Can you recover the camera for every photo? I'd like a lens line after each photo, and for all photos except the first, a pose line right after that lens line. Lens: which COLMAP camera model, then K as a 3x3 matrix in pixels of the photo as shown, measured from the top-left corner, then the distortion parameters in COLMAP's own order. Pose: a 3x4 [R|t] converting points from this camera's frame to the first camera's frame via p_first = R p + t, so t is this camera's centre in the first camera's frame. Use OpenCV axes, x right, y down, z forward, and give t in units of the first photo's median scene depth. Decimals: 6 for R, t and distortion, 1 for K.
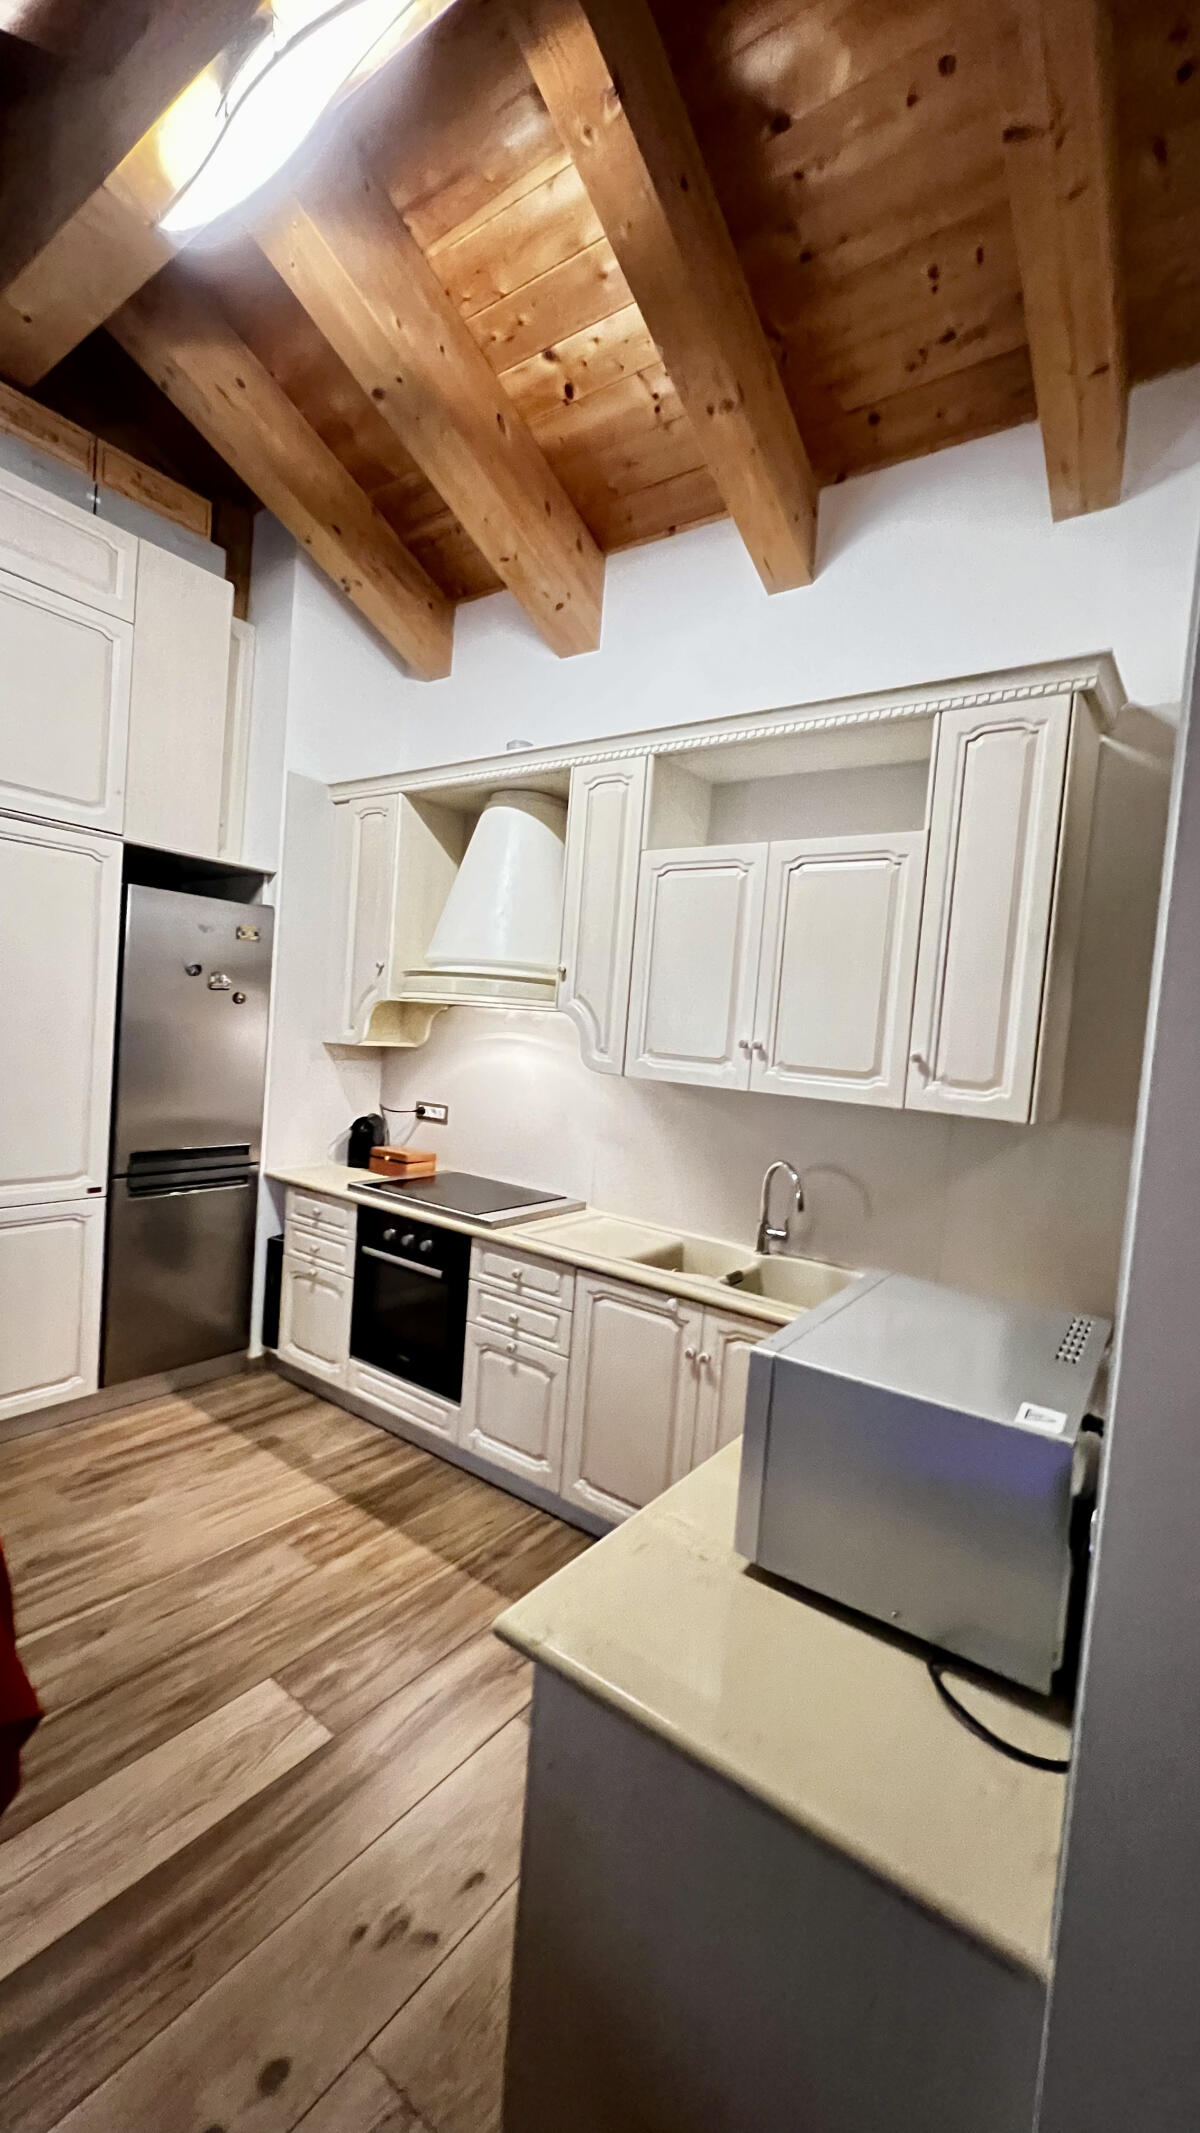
lens RADIAL K [[860.0, 0, 606.6], [0, 860.0, 1067.2], [0, 0, 1]] dist [-0.003754, 0.001441]
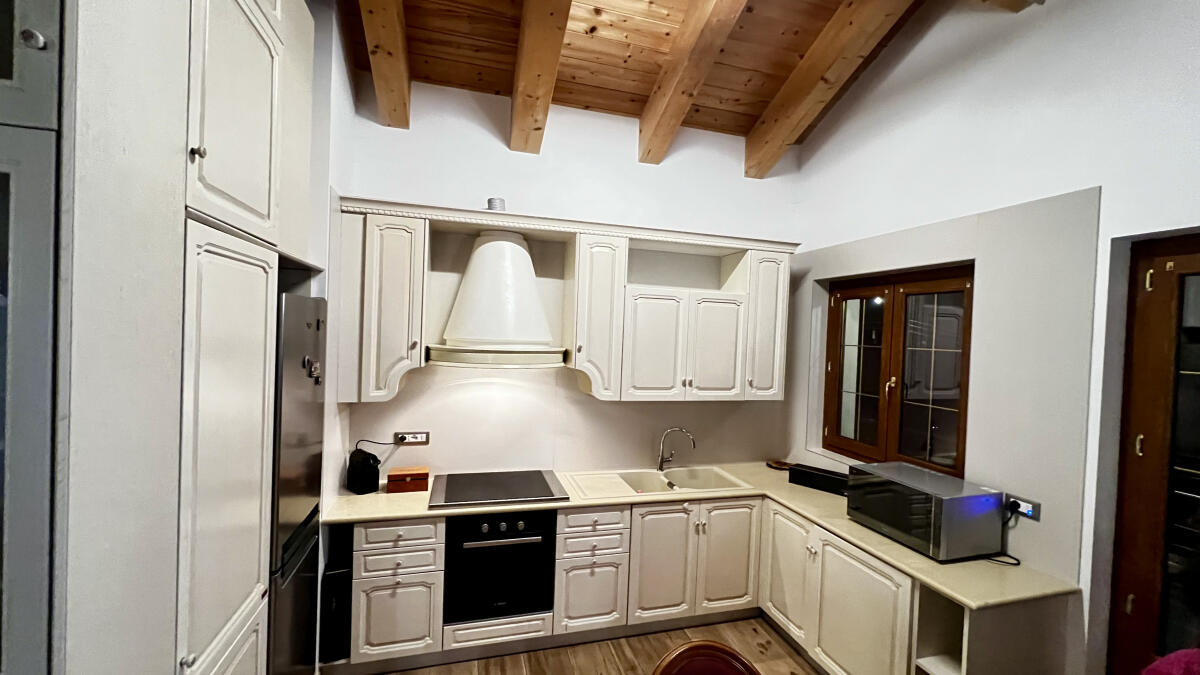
lens RADIAL K [[483.8, 0, 604.1], [0, 483.8, 339.4], [0, 0, 1]] dist [-0.003754, 0.001441]
pose [[0.610035, -0.063746, 0.789806, -0.834094], [0.045552, 0.997932, 0.045361, -0.174941], [-0.791064, 0.008306, 0.611677, 0.349407]]
